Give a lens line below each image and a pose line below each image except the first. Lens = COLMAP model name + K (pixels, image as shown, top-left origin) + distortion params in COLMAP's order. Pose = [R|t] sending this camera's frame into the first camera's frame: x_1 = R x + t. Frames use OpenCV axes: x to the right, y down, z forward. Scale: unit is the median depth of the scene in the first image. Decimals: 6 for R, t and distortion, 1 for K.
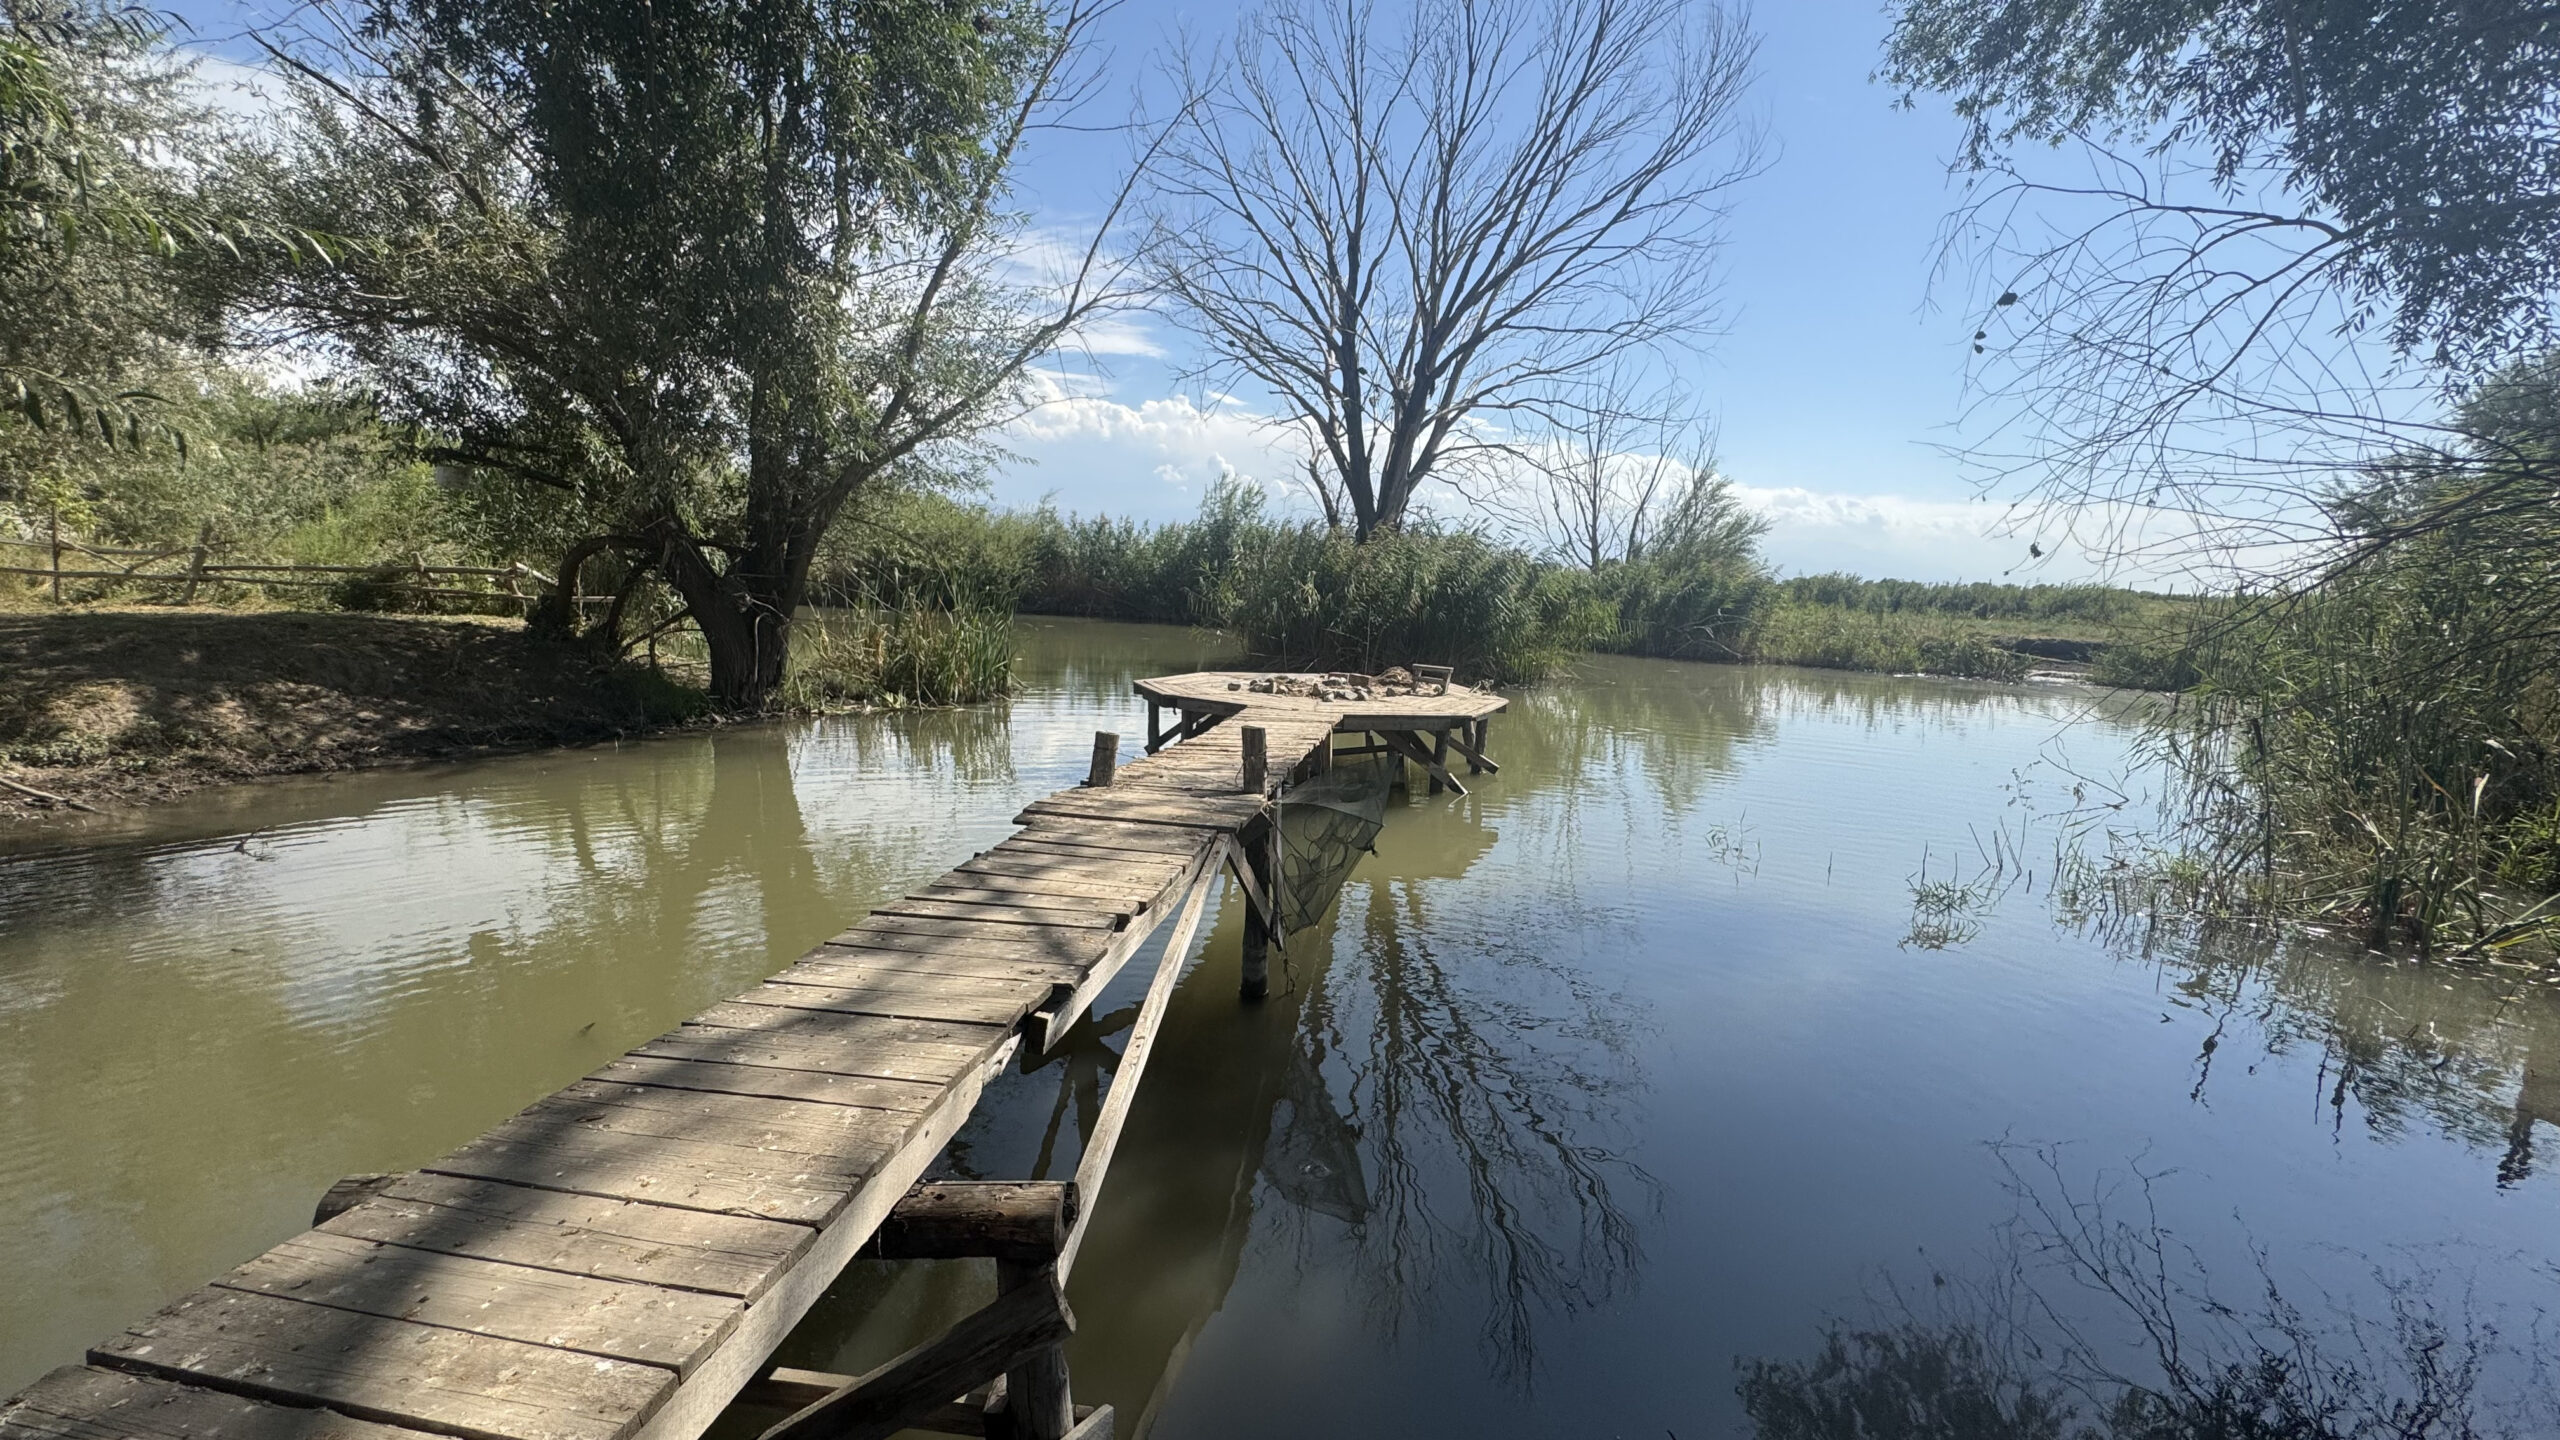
lens RADIAL K [[1029.8, 0, 1280.0], [0, 1029.8, 720.0], [0, 0, 1]] dist [-0.004253, 0.000339]
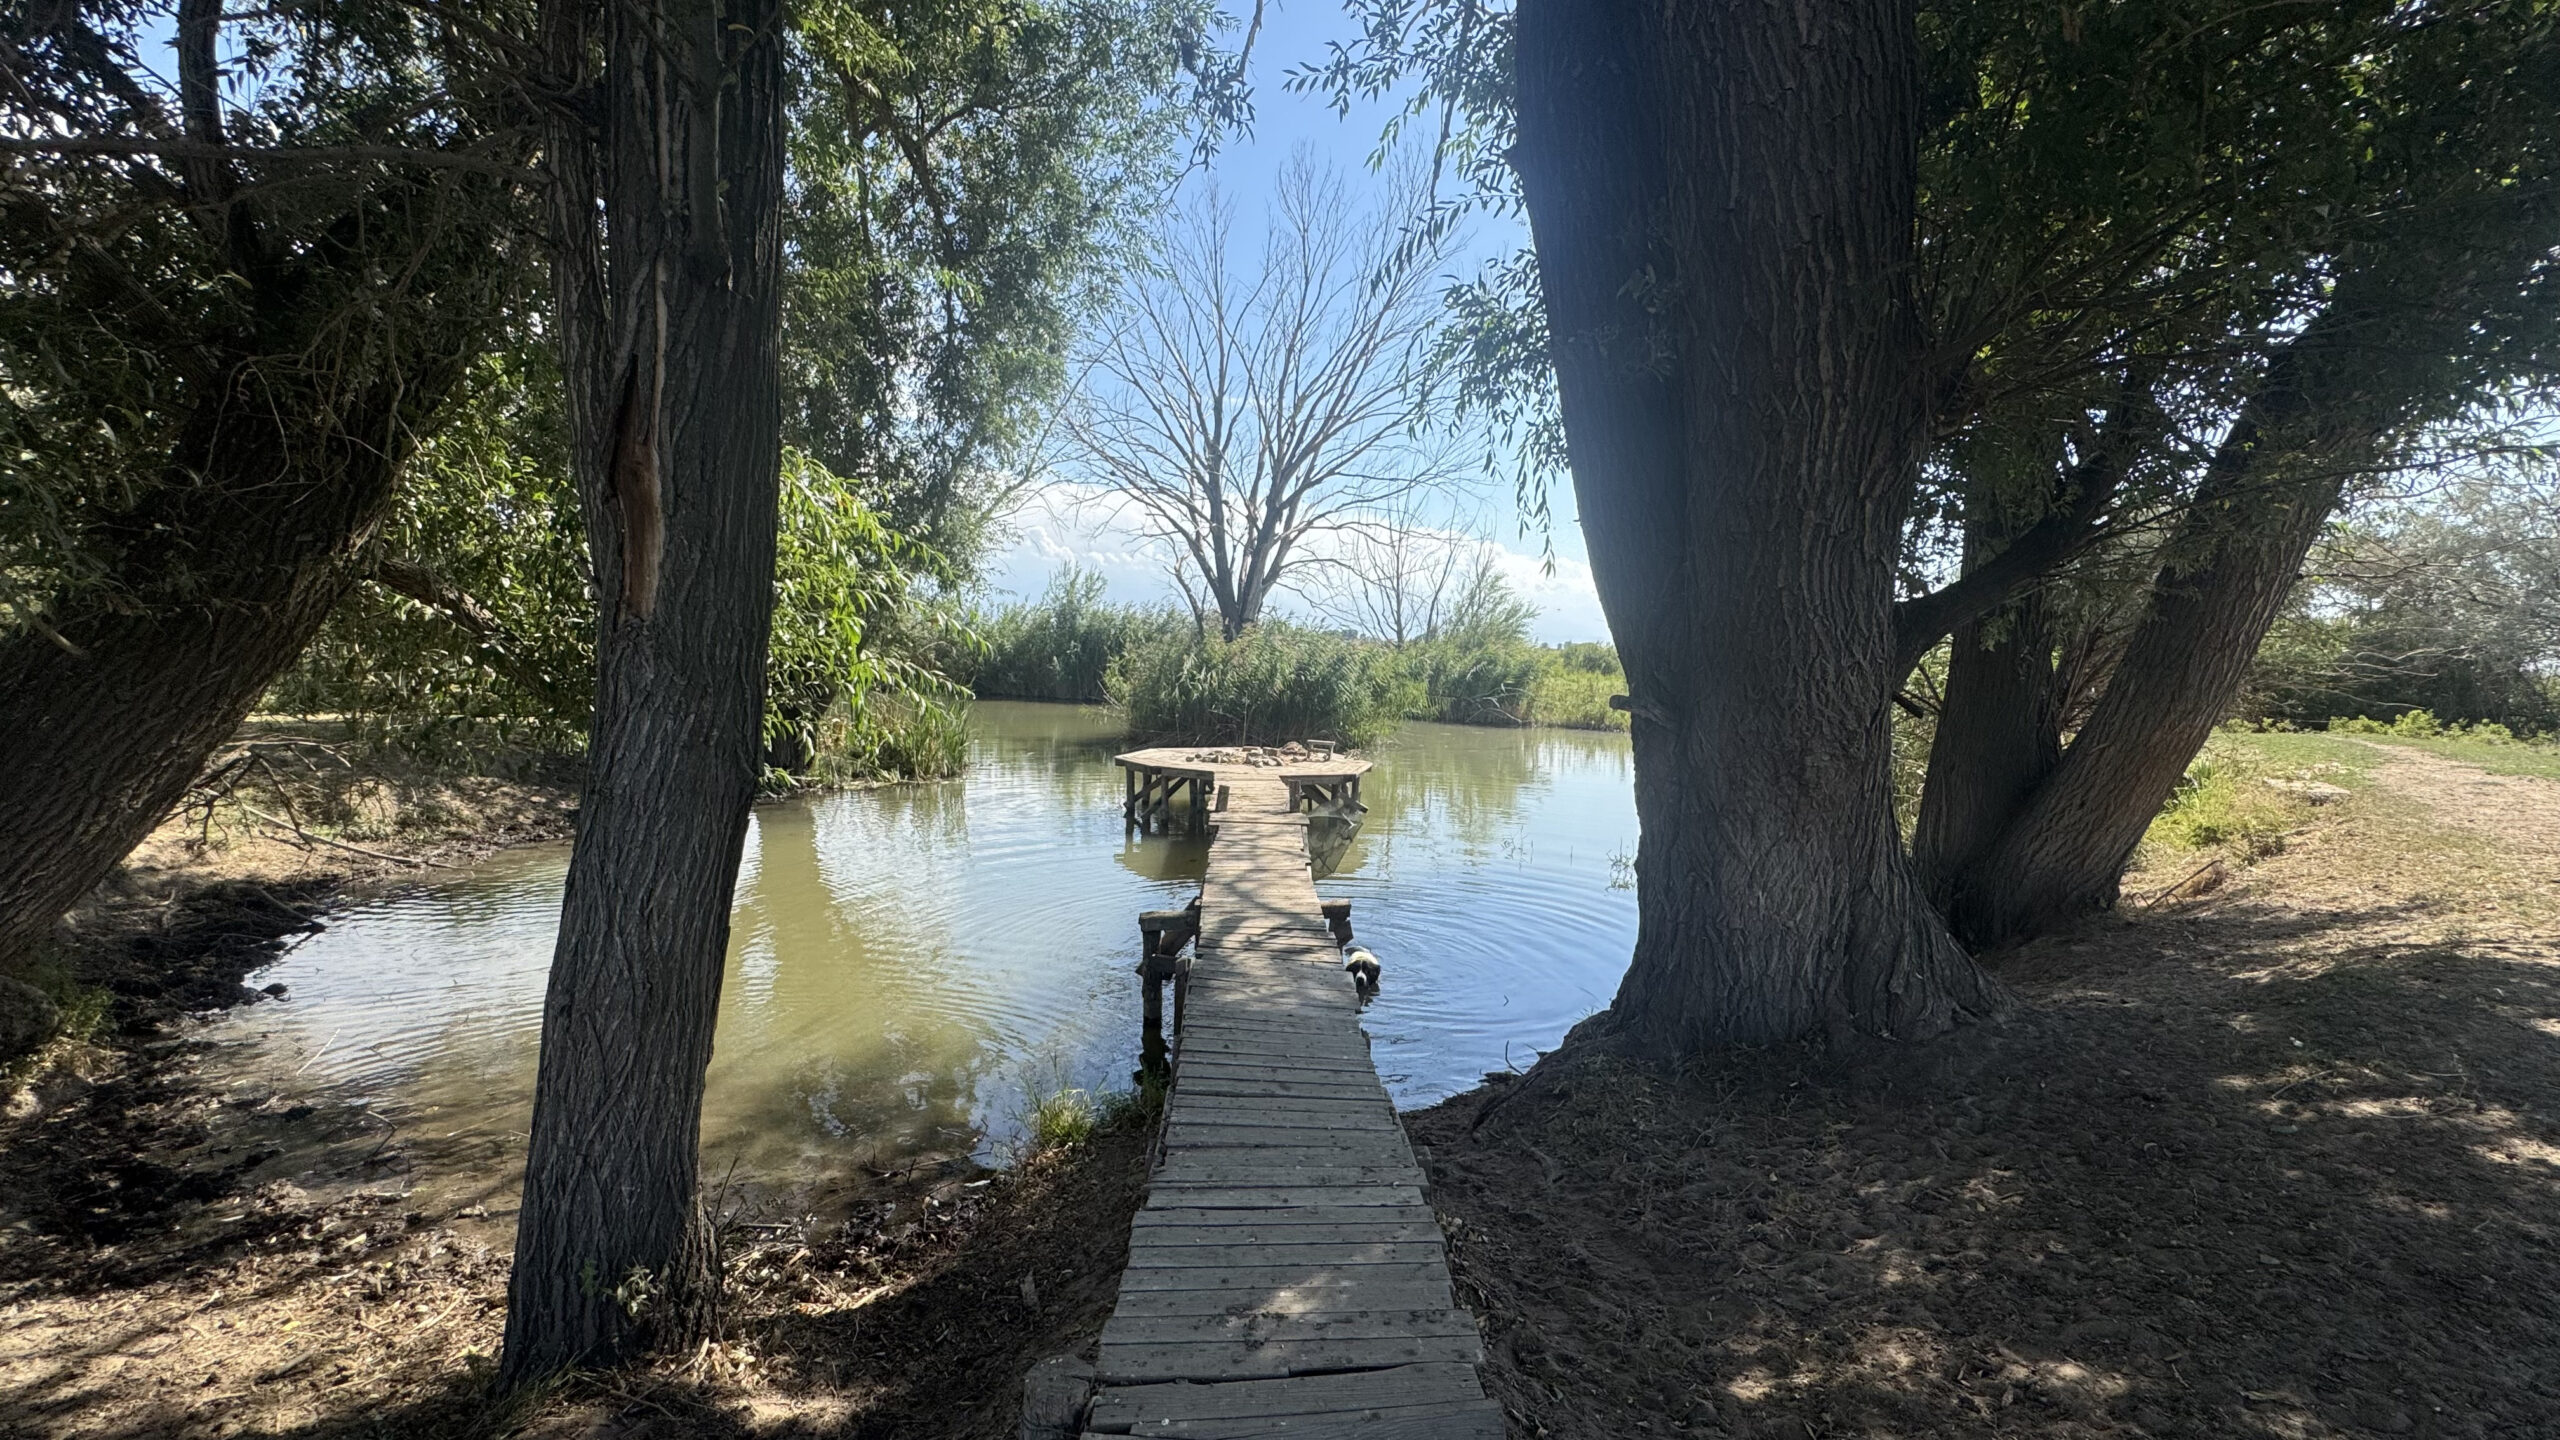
lens RADIAL K [[1029.8, 0, 1280.0], [0, 1029.8, 720.0], [0, 0, 1]] dist [-0.004253, 0.000339]
pose [[0.981869, -0.019777, 0.188524, -0.091191], [0.031693, 0.997671, -0.060404, 0.001988], [-0.186890, 0.065283, 0.980209, -0.209464]]
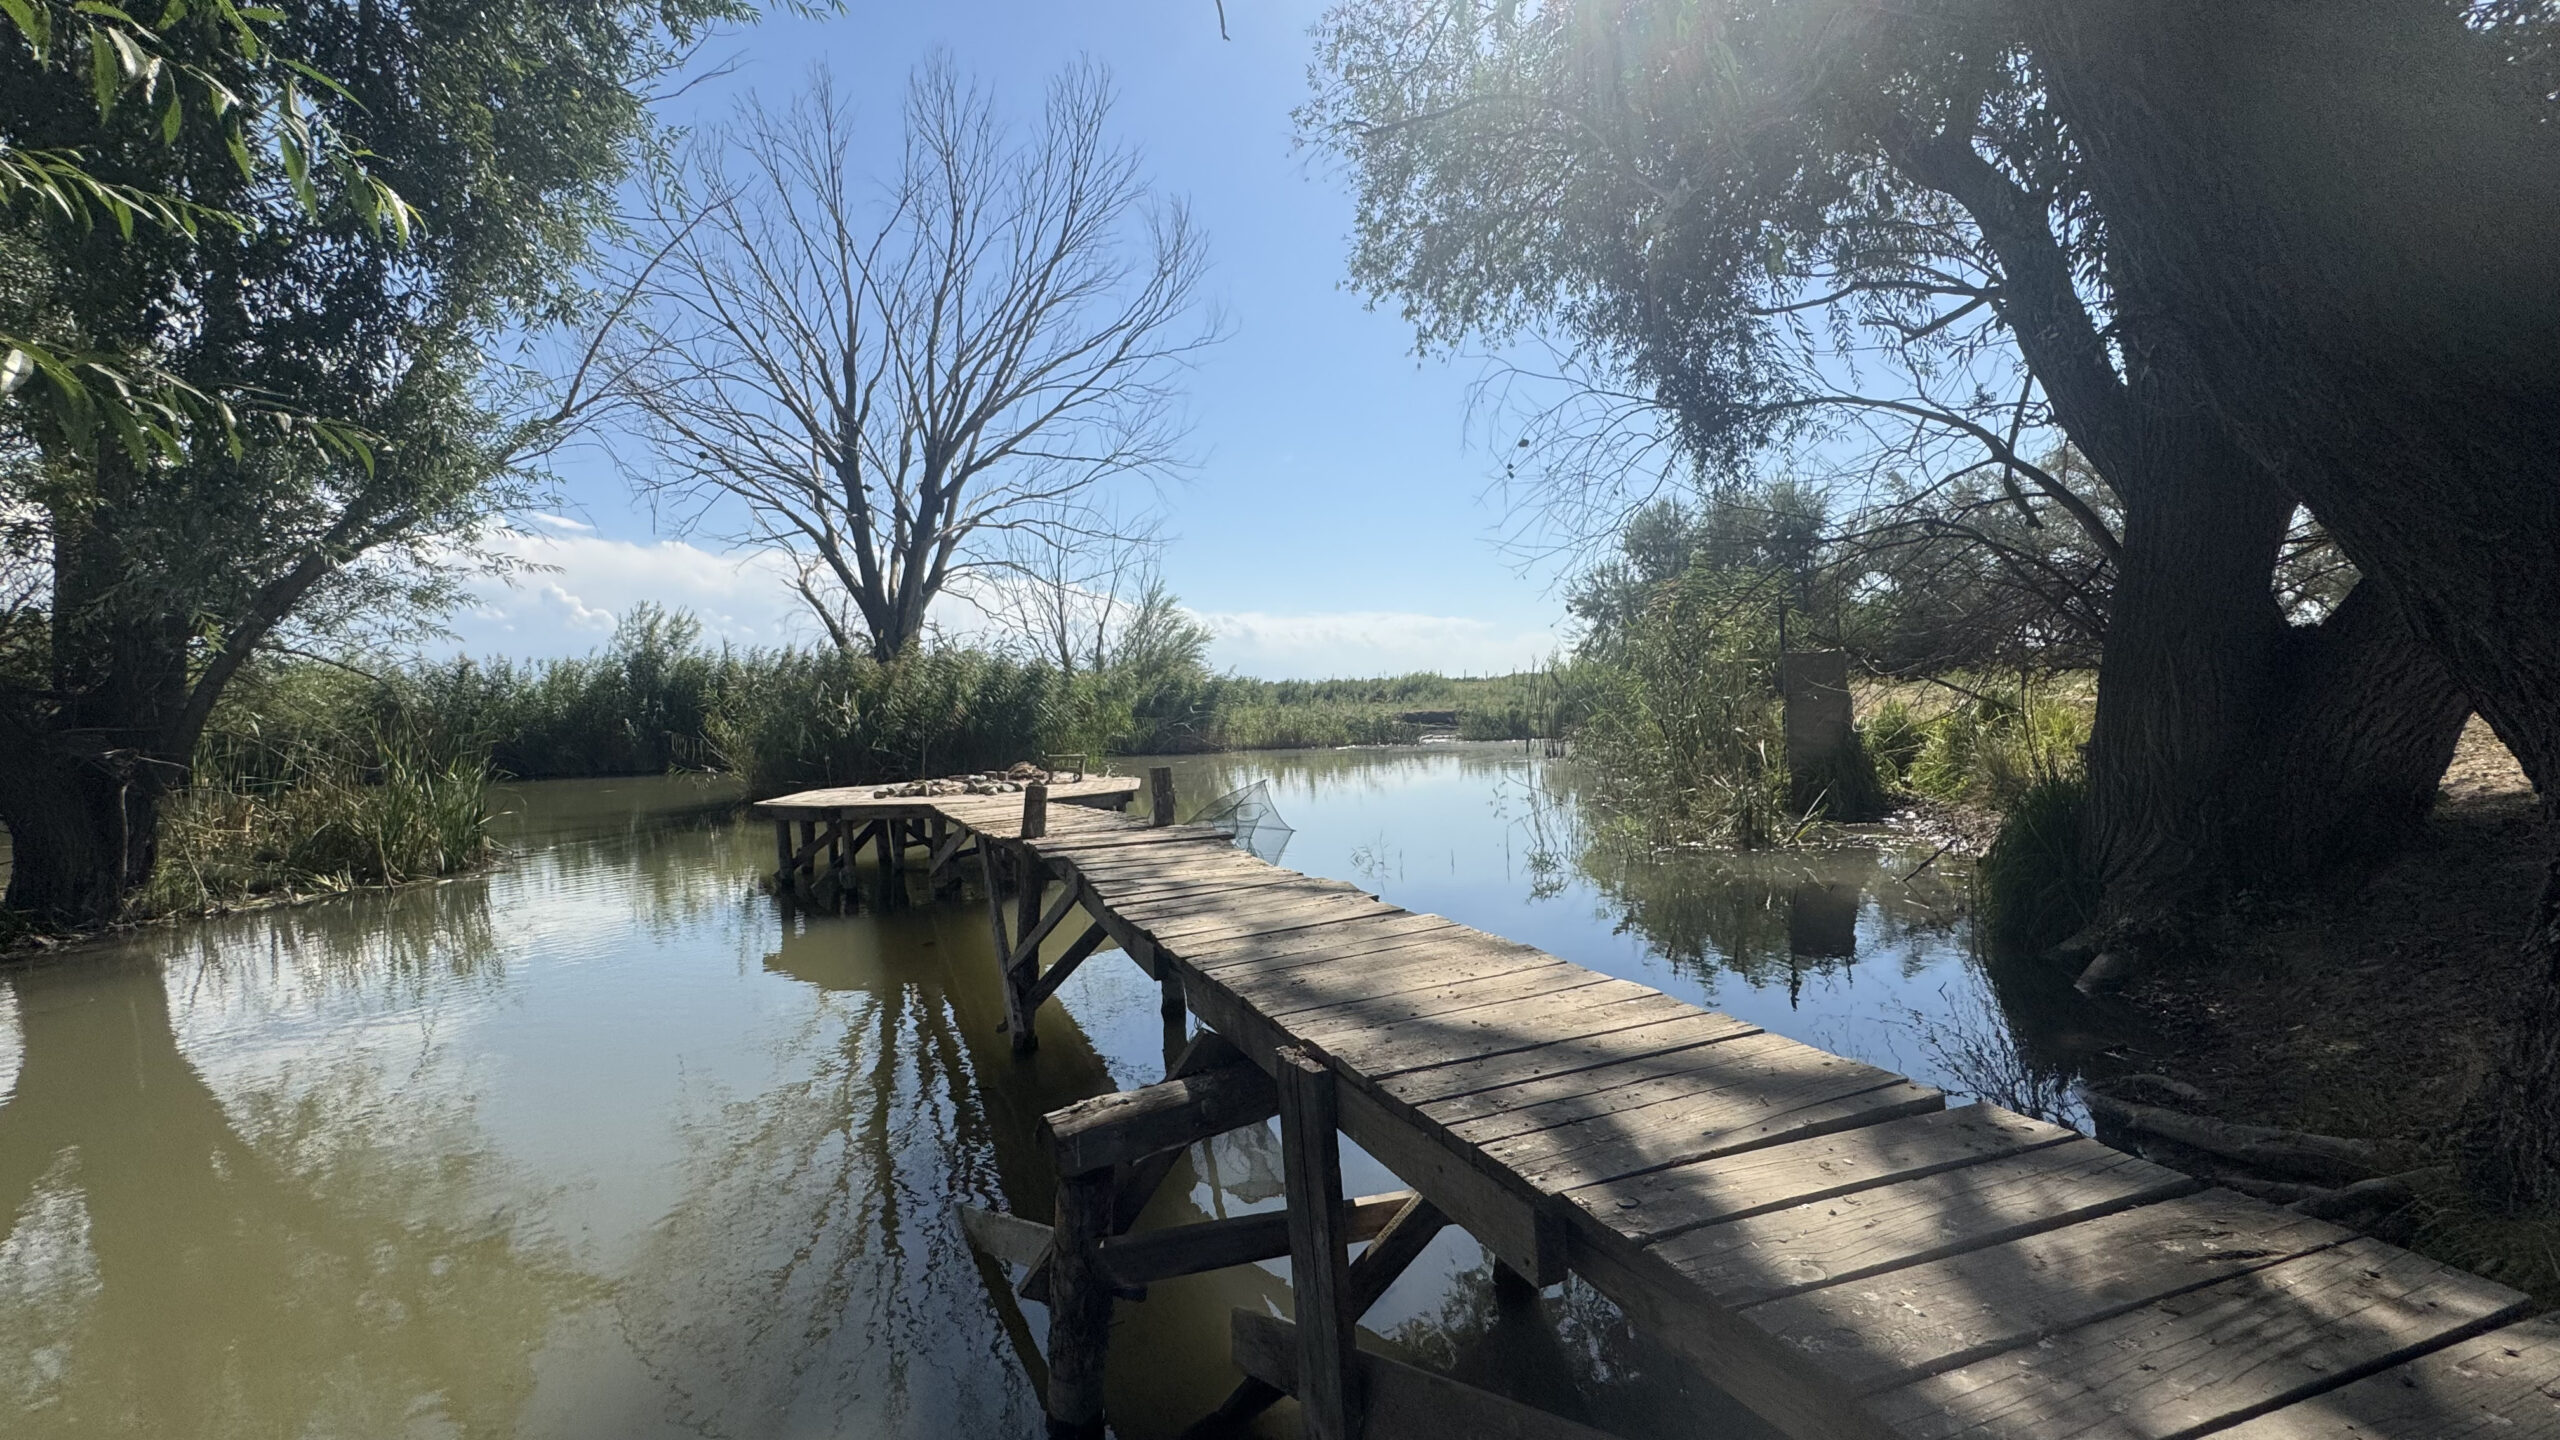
lens RADIAL K [[1029.8, 0, 1280.0], [0, 1029.8, 720.0], [0, 0, 1]] dist [-0.004253, 0.000339]
pose [[0.853598, -0.080686, 0.514645, -0.101877], [0.140942, 0.986857, -0.079049, 0.012964], [-0.501503, 0.140011, 0.853752, -0.008823]]
